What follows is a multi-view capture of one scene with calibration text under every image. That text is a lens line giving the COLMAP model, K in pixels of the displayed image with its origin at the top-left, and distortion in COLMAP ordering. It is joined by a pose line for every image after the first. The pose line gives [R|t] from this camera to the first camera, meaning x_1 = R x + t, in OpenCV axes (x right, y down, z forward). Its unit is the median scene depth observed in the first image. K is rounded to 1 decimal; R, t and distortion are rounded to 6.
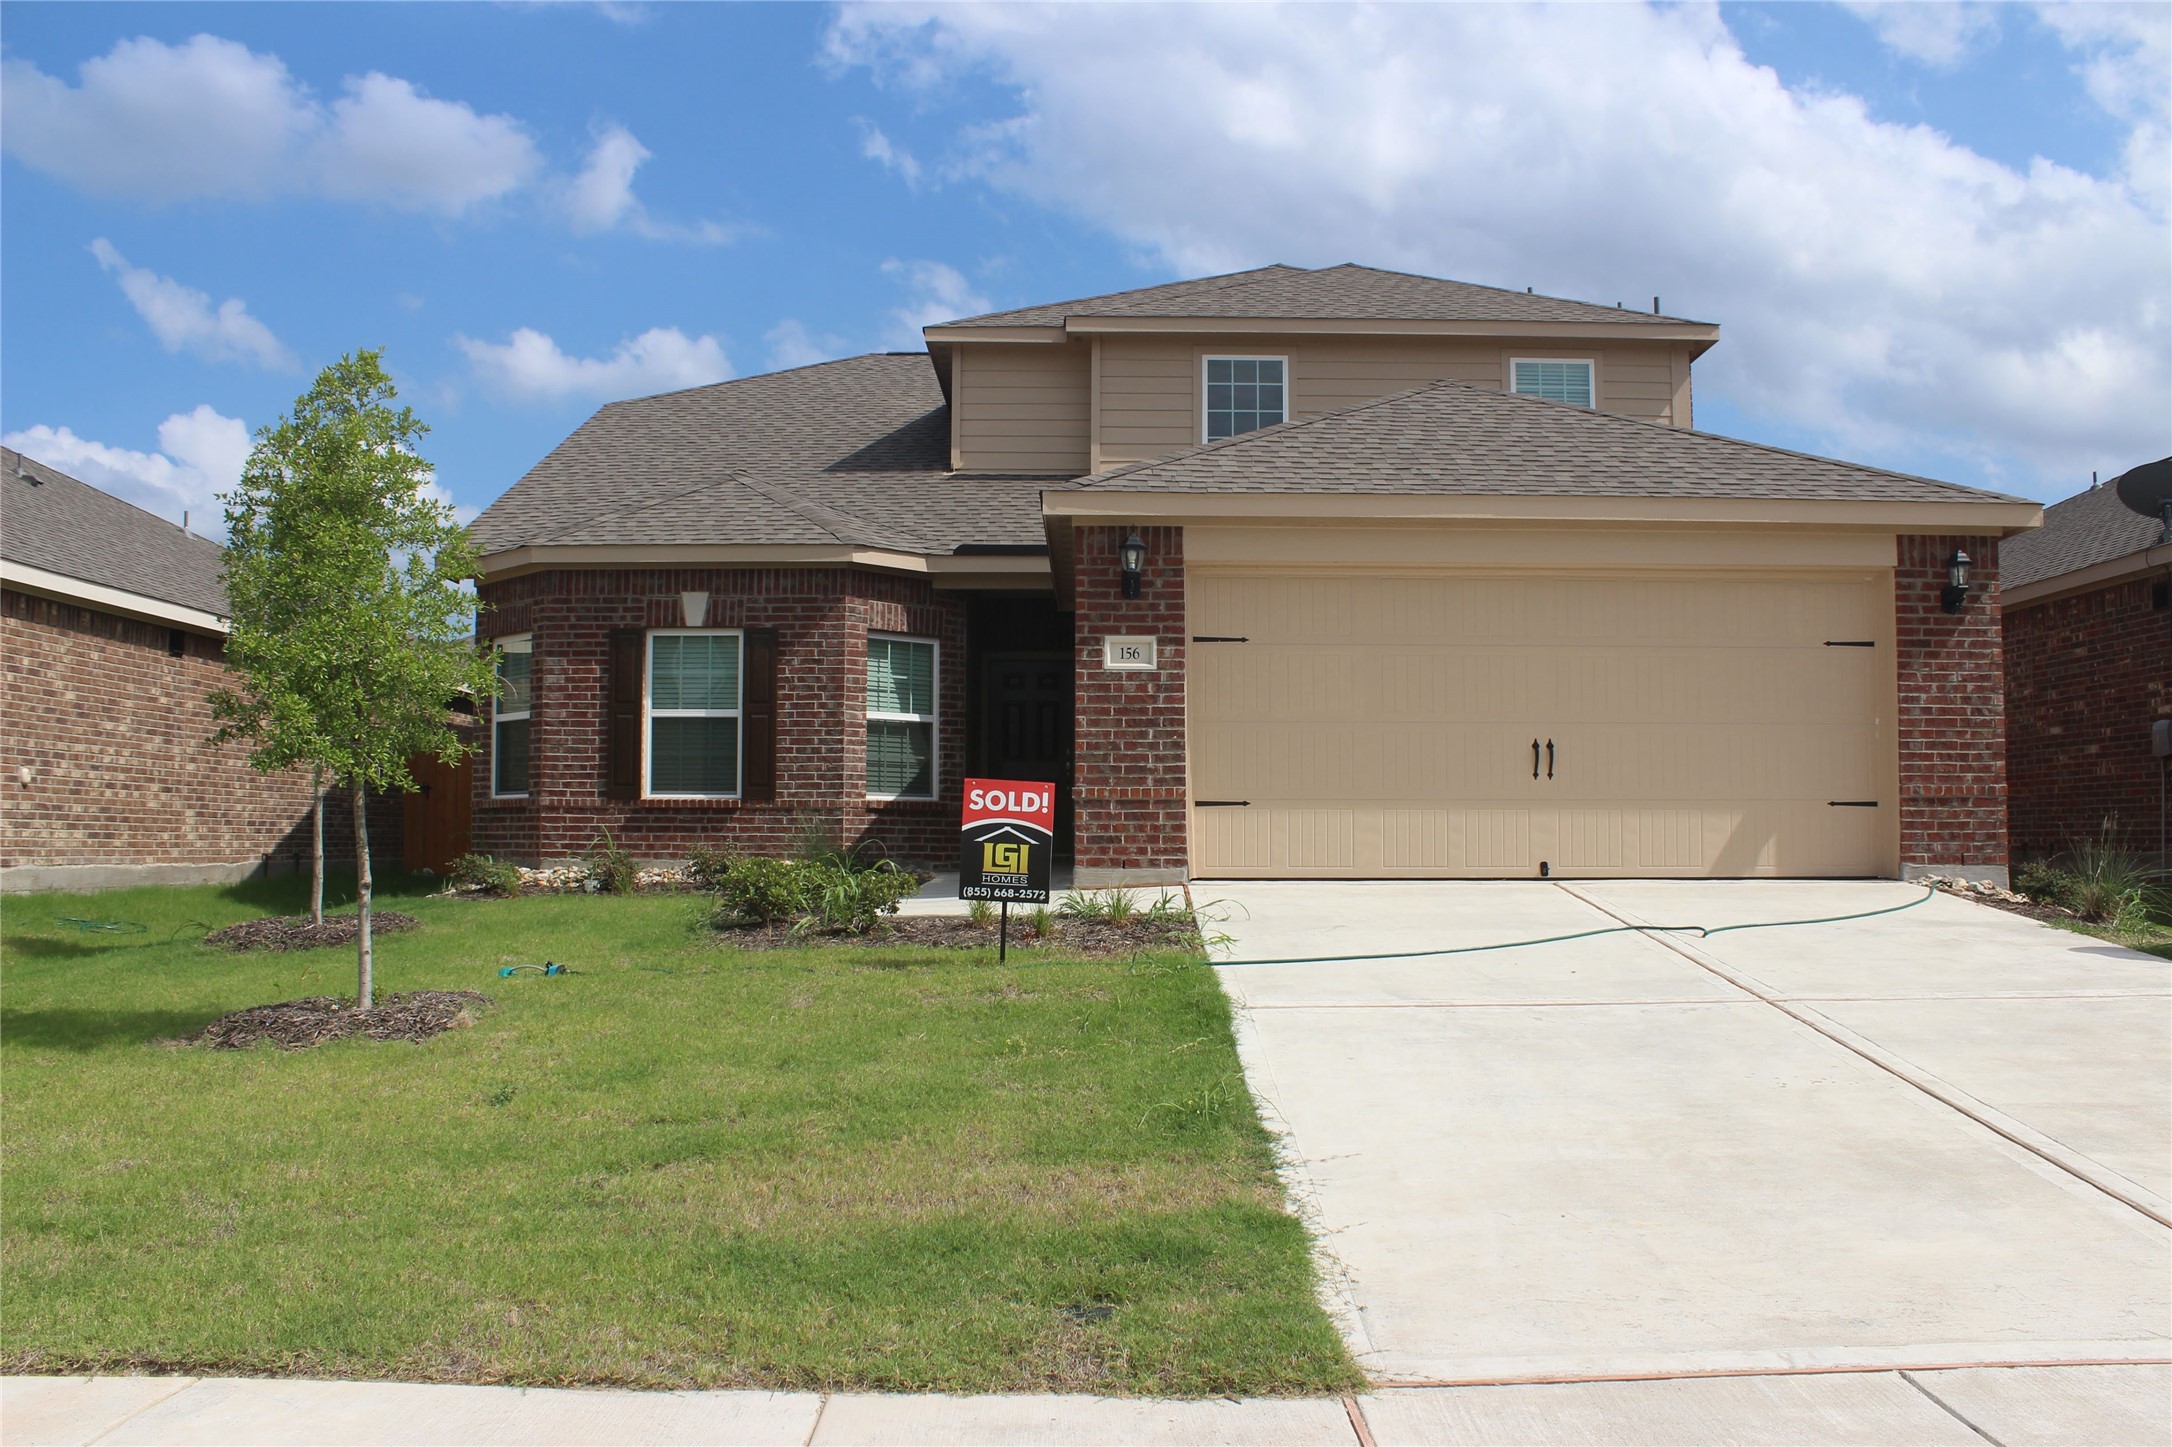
lens RADIAL K [[1718.2, 0, 1086.0], [0, 1718.2, 723.5], [0, 0, 1]] dist [-0.072633, 0.003205]
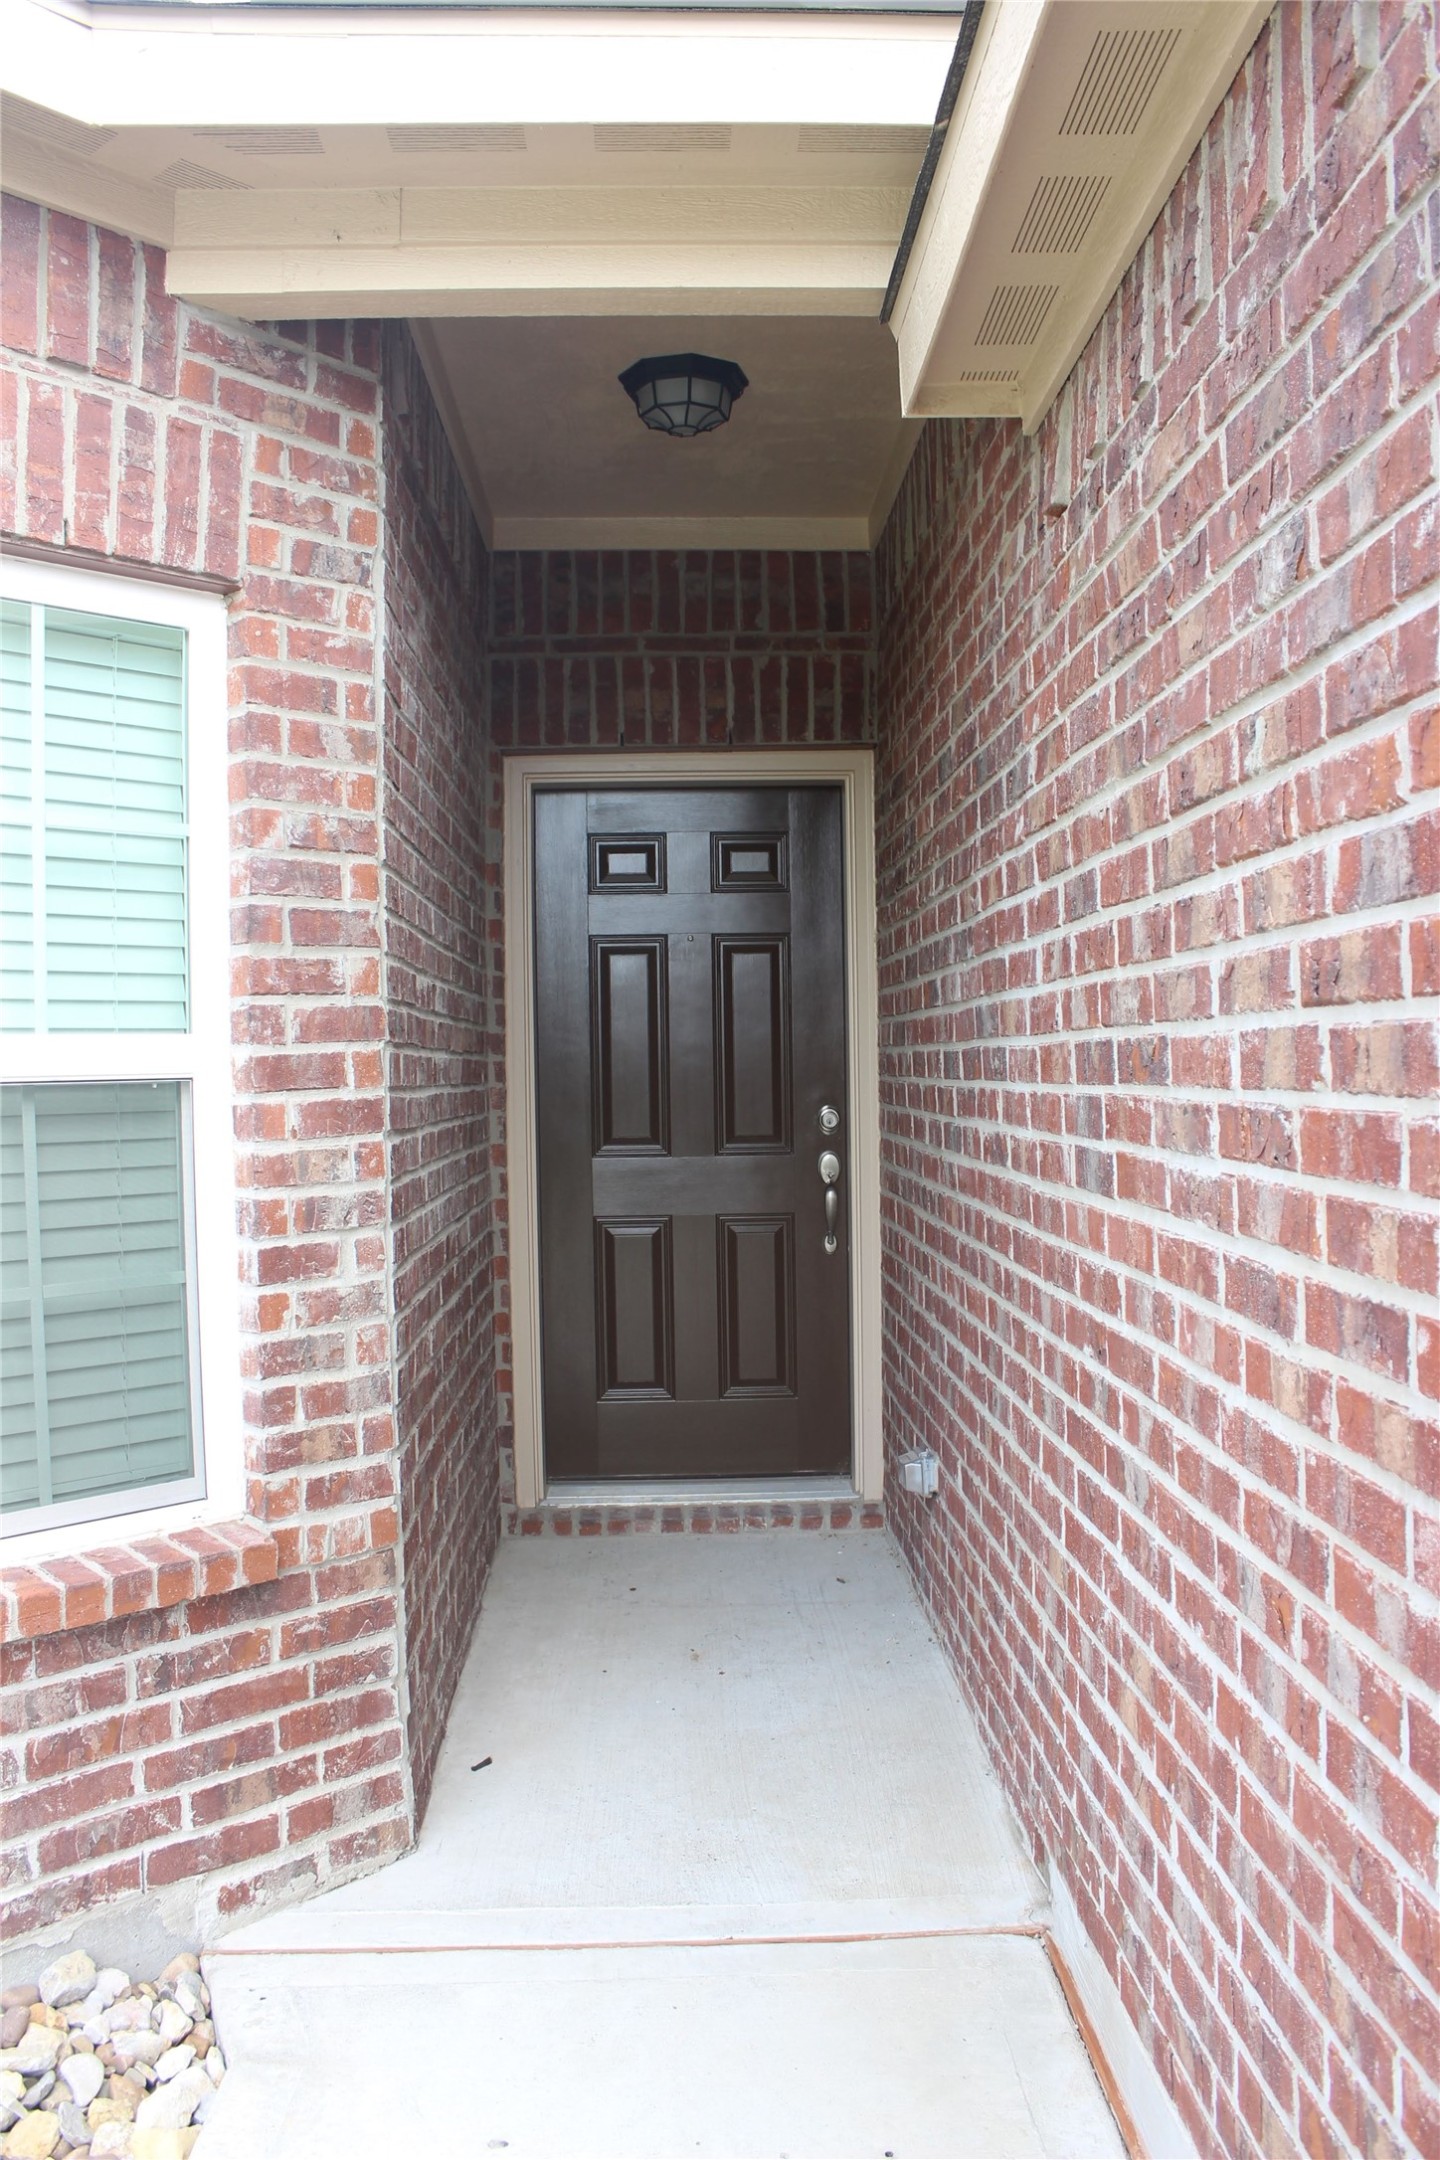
lens RADIAL K [[1708.8, 0, 720.0], [0, 1708.8, 1080.0], [0, 0, 1]] dist [-0.072633, 0.003205]
pose [[0.999295, -0.019753, 0.031914, -0.040914], [0.017109, 0.996560, 0.081084, -0.013205], [-0.033406, -0.080481, 0.996196, 0.822137]]
